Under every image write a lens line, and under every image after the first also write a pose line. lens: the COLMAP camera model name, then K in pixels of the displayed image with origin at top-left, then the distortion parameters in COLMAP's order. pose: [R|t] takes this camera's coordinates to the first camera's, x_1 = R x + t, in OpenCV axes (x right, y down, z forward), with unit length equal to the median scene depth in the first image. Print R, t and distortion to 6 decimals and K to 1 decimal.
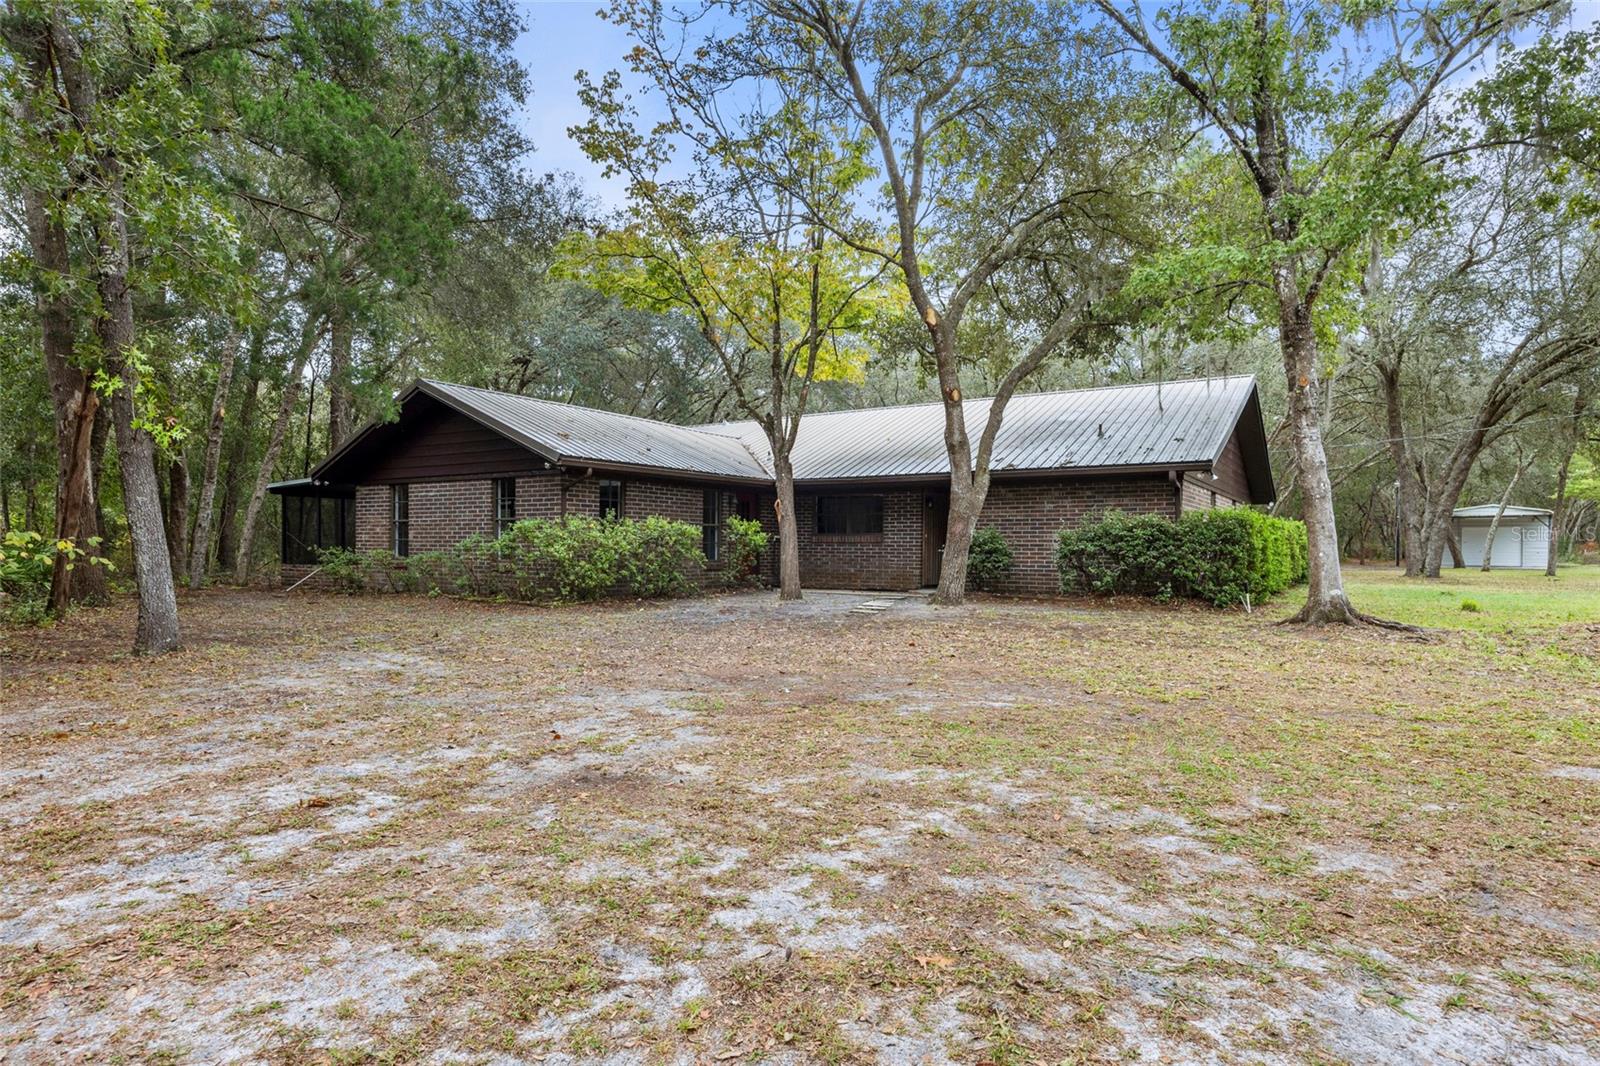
lens RADIAL K [[894.2, 0, 799.5], [0, 894.2, 547.7], [0, 0, 1]] dist [-0.004447, -0.000840]
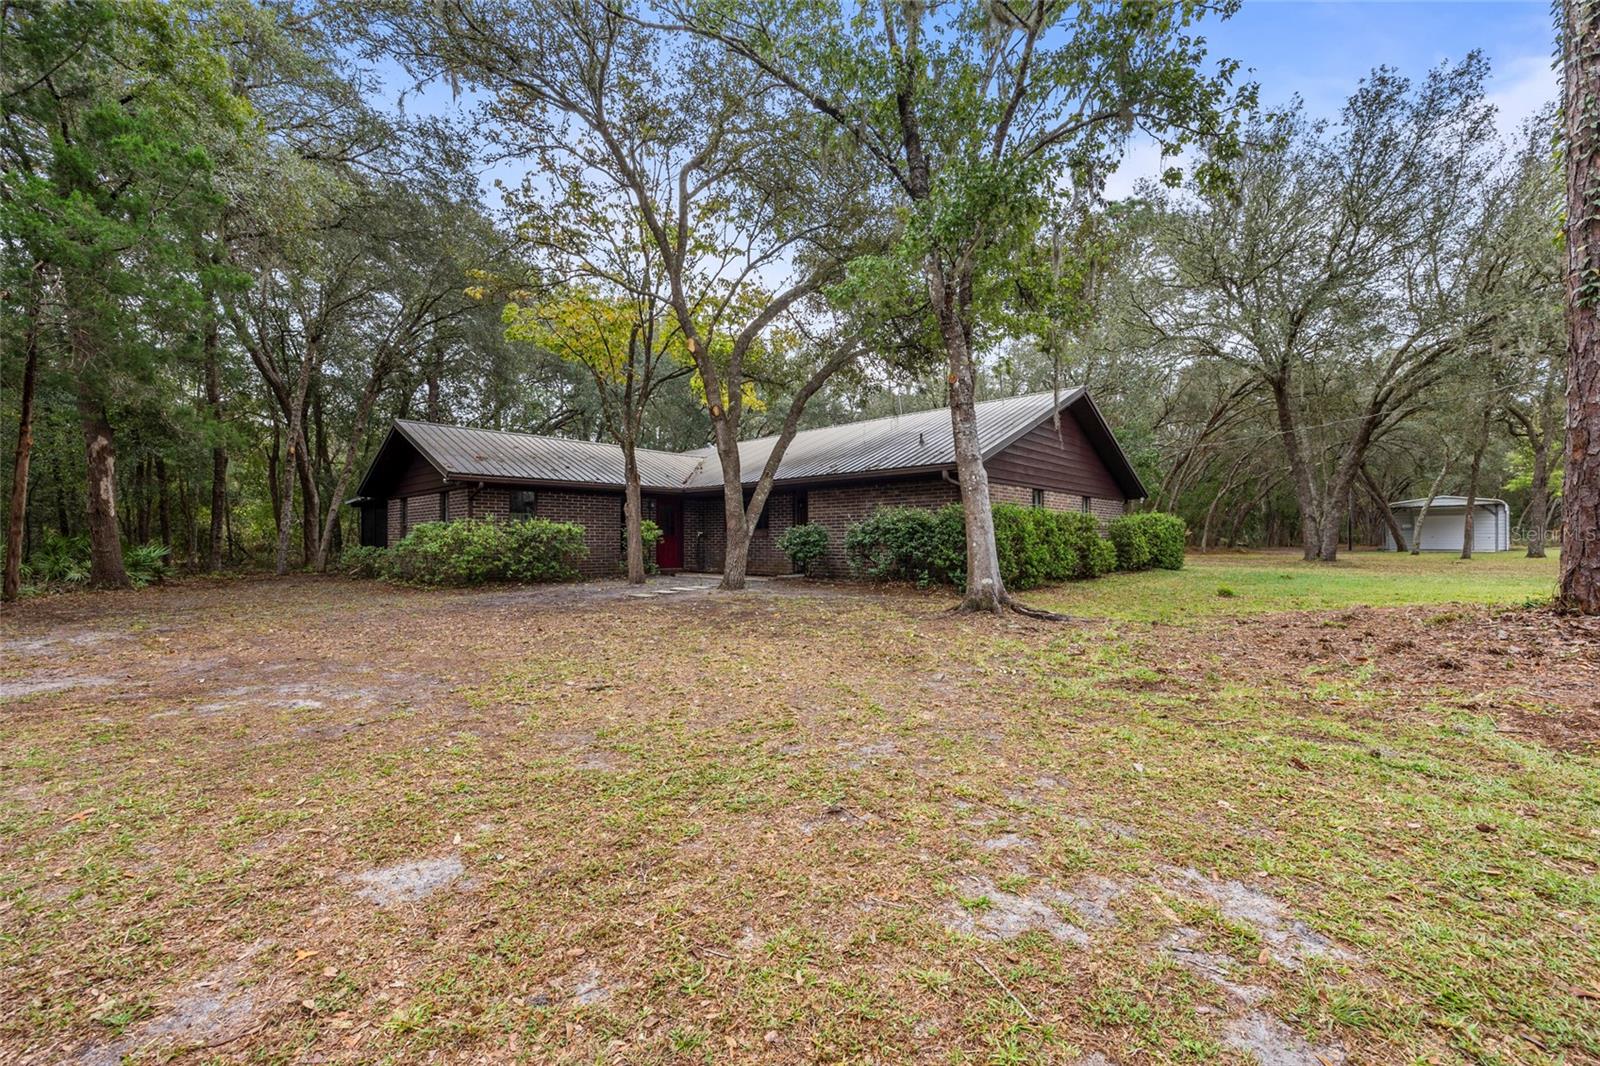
lens RADIAL K [[639.0, 0, 802.3], [0, 639.0, 531.6], [0, 0, 1]] dist [-0.005799, 0.000580]
pose [[0.983623, -0.012588, -0.179797, 0.374199], [0.010286, 0.999853, -0.013733, 0.000465], [0.179943, 0.011658, 0.983608, 0.168121]]
